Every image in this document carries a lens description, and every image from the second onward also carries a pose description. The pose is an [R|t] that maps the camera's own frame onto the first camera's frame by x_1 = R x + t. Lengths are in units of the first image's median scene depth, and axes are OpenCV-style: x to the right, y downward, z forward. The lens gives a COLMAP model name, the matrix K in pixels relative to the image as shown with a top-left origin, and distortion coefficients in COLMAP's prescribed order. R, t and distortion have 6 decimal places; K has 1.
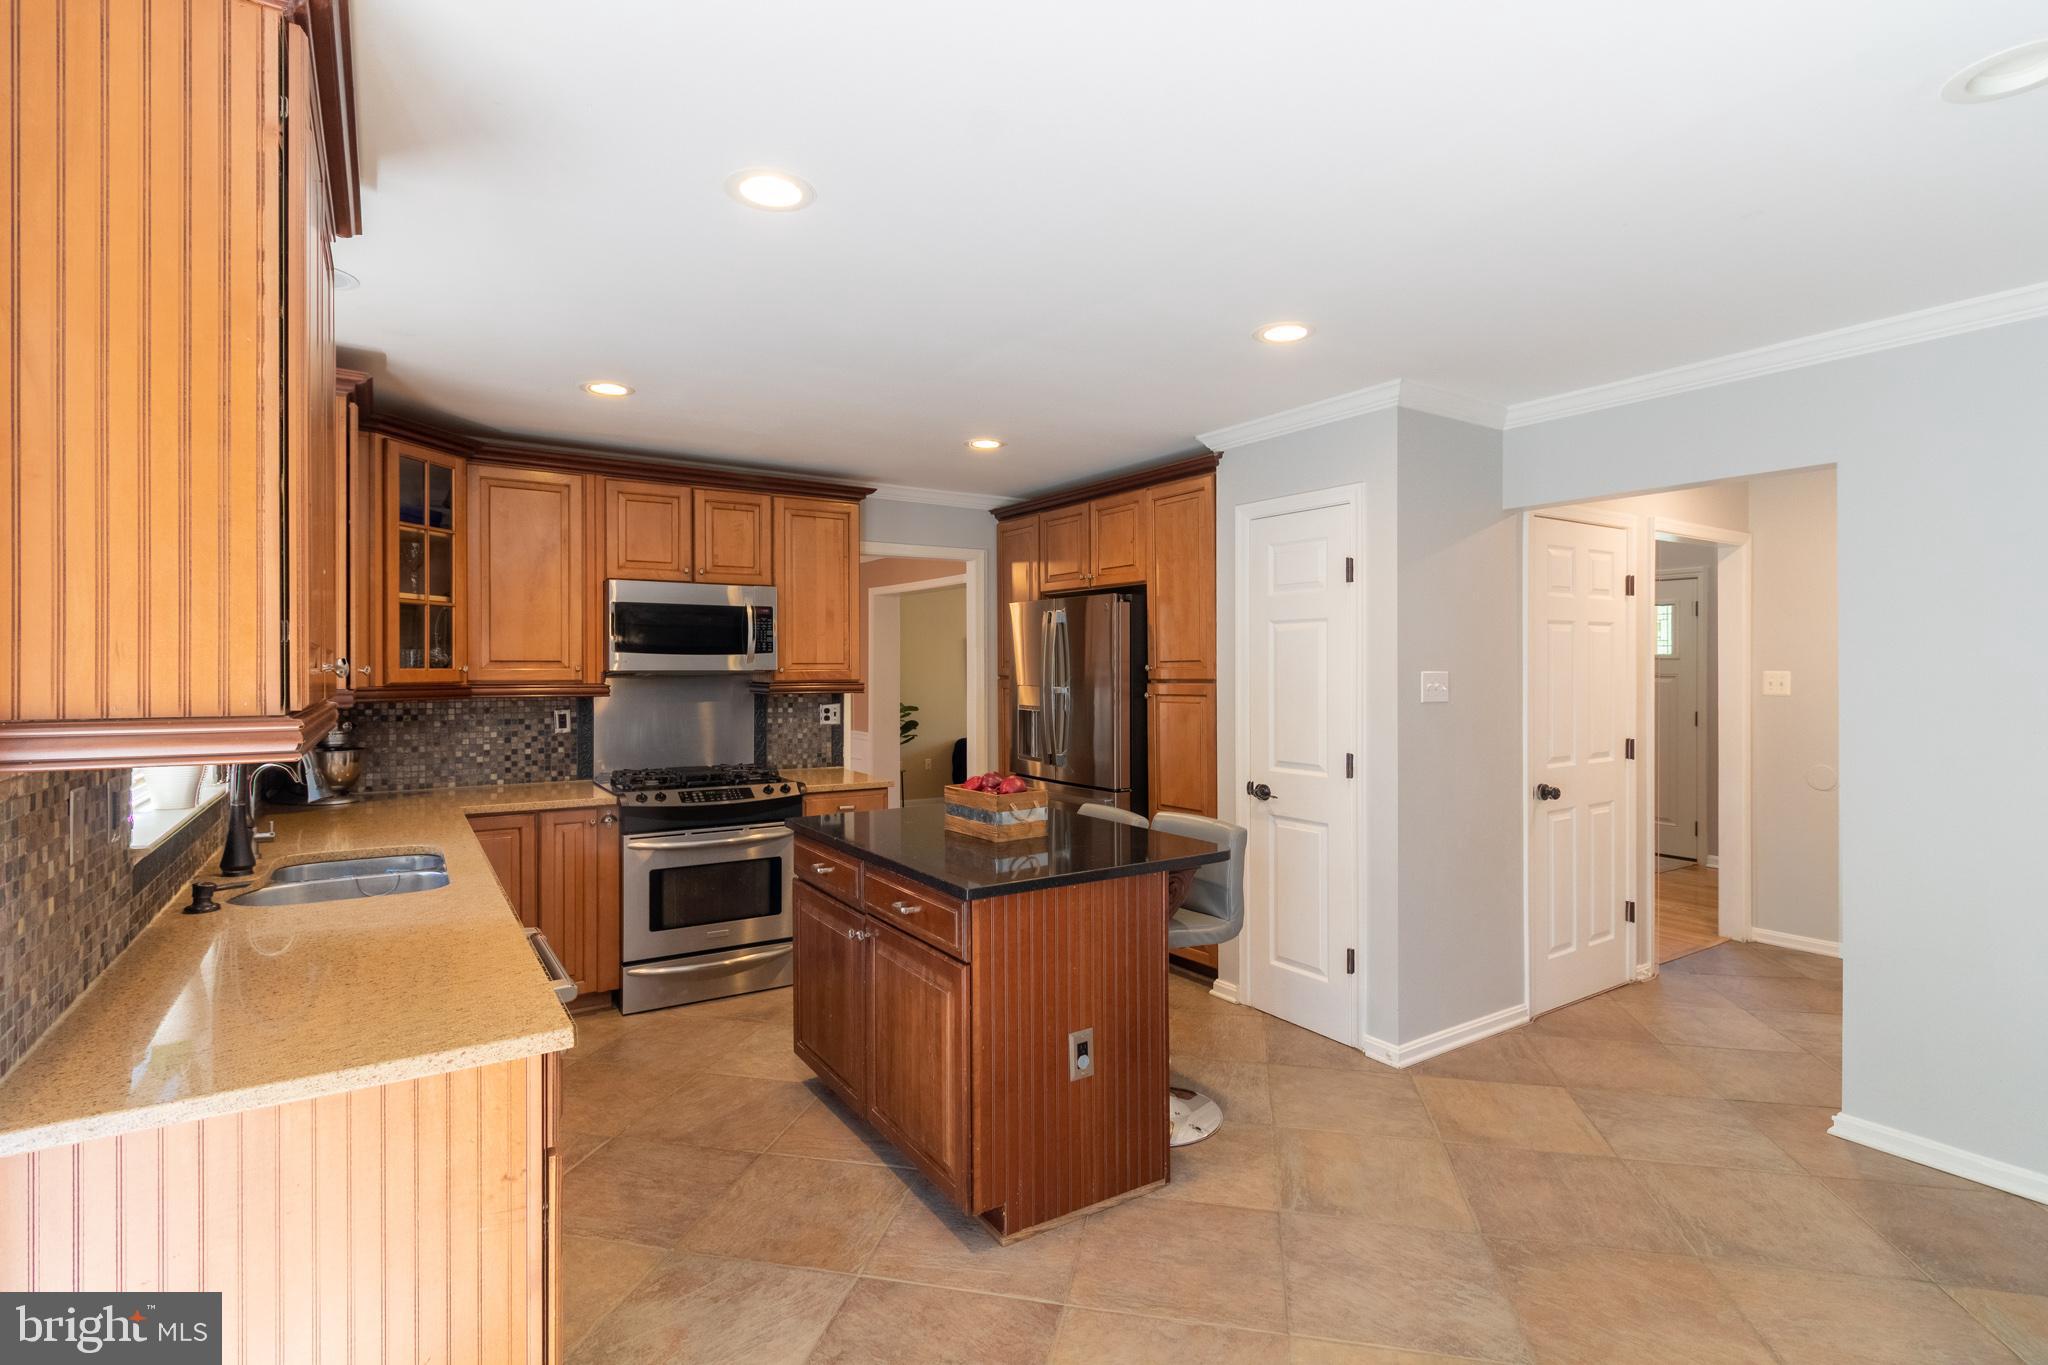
lens RADIAL K [[980.0, 0, 1035.7], [0, 980.0, 652.5], [0, 0, 1]] dist [-0.001091, 0.000952]
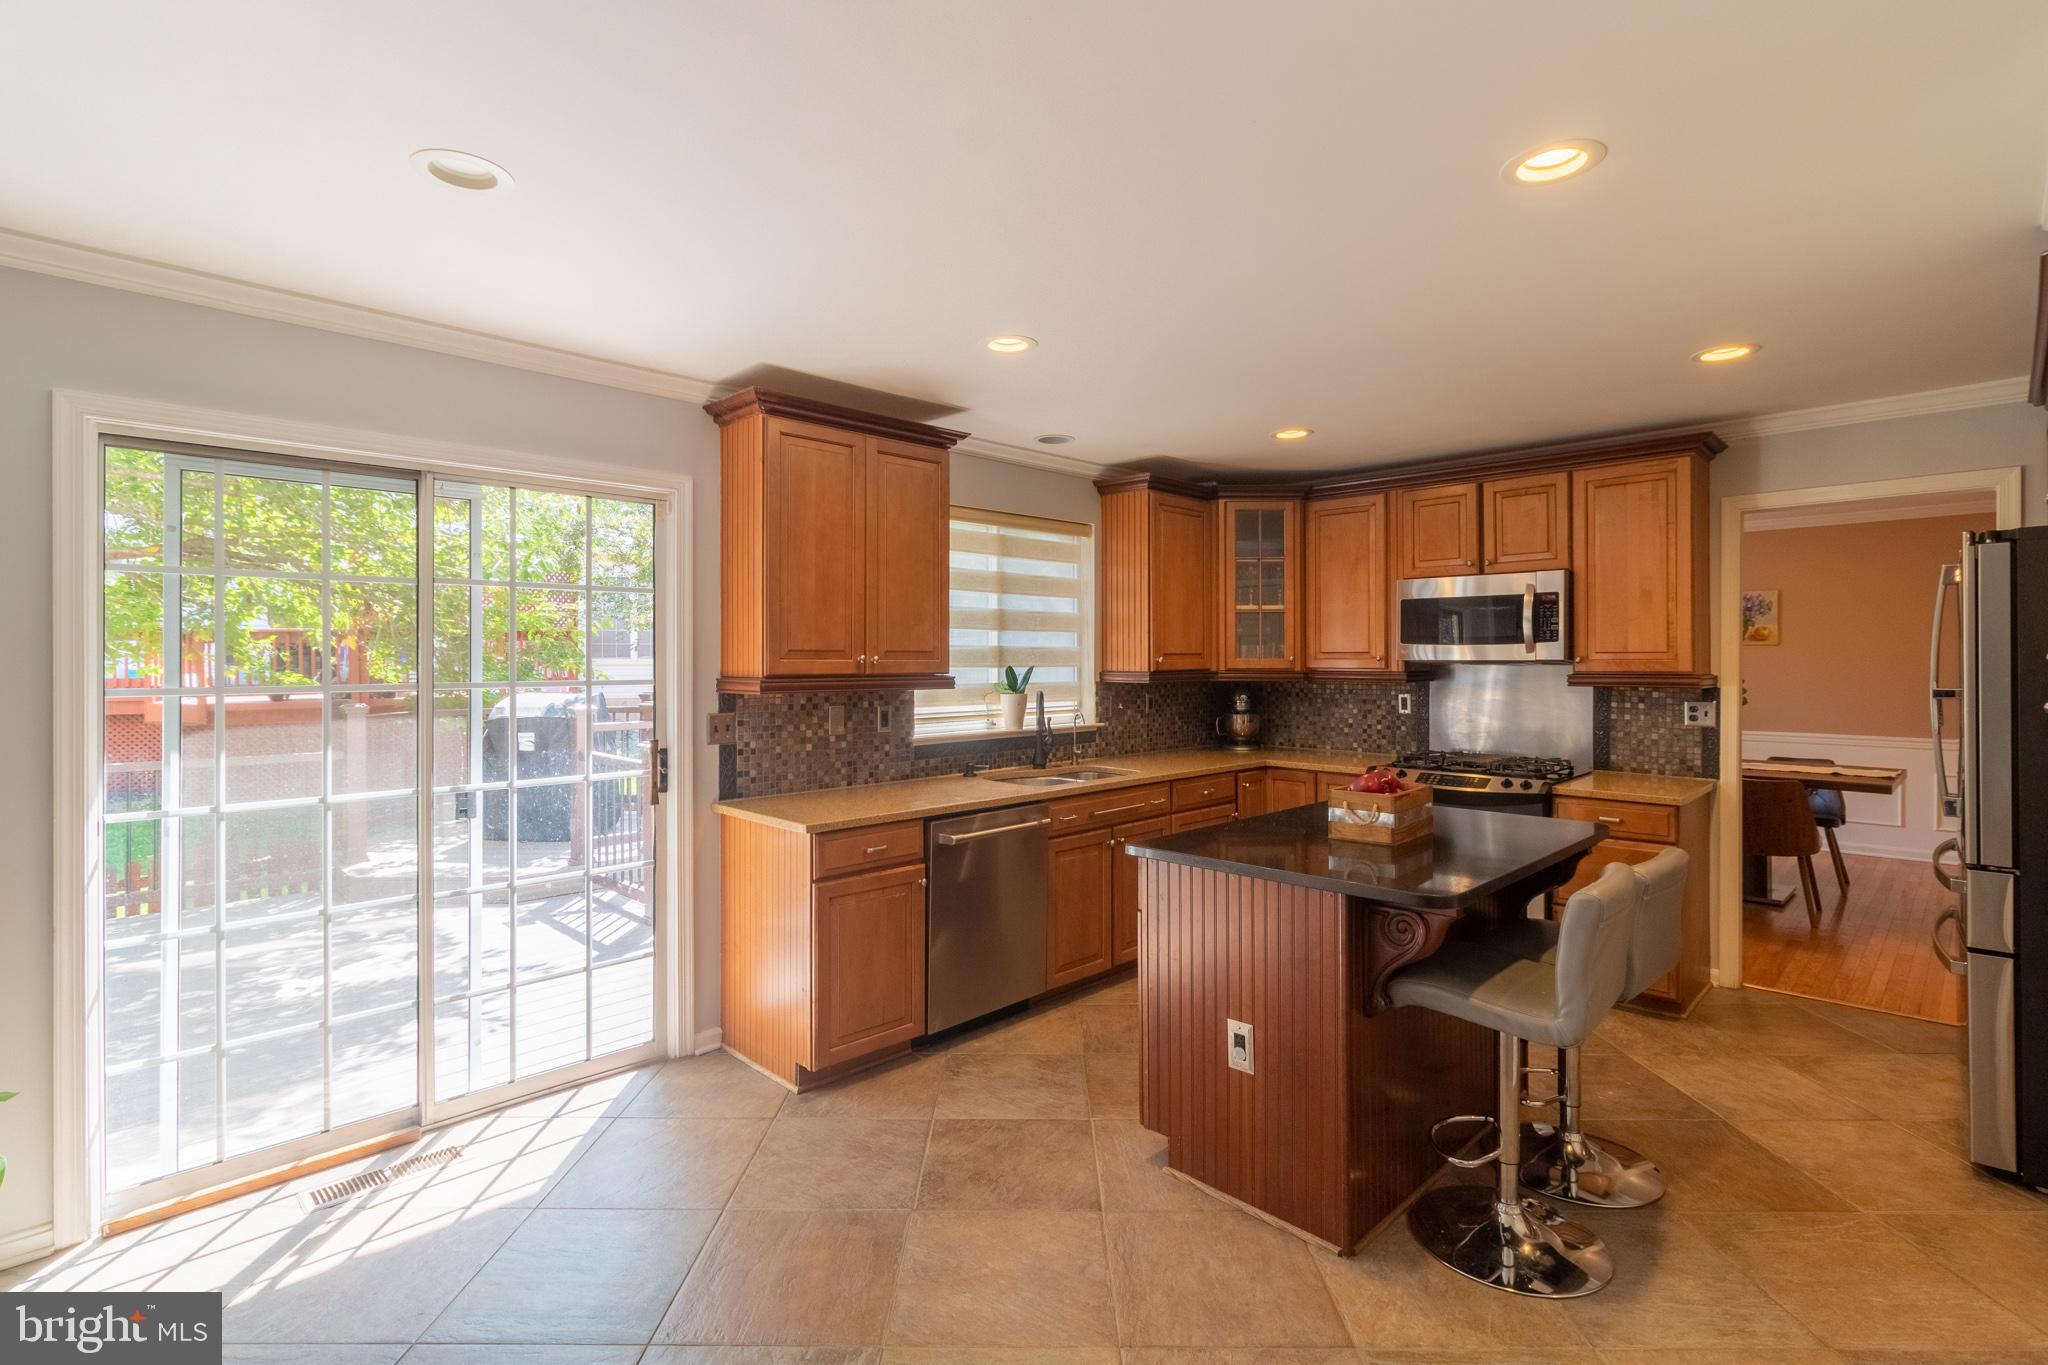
lens RADIAL K [[965.7, 0, 1037.1], [0, 965.7, 640.1], [0, 0, 1]] dist [-0.002513, 0.001015]
pose [[0.201621, -0.017850, -0.979301, 0.560509], [0.017321, 0.999743, -0.014656, 0.004015], [0.979310, -0.014007, 0.201878, 0.347410]]
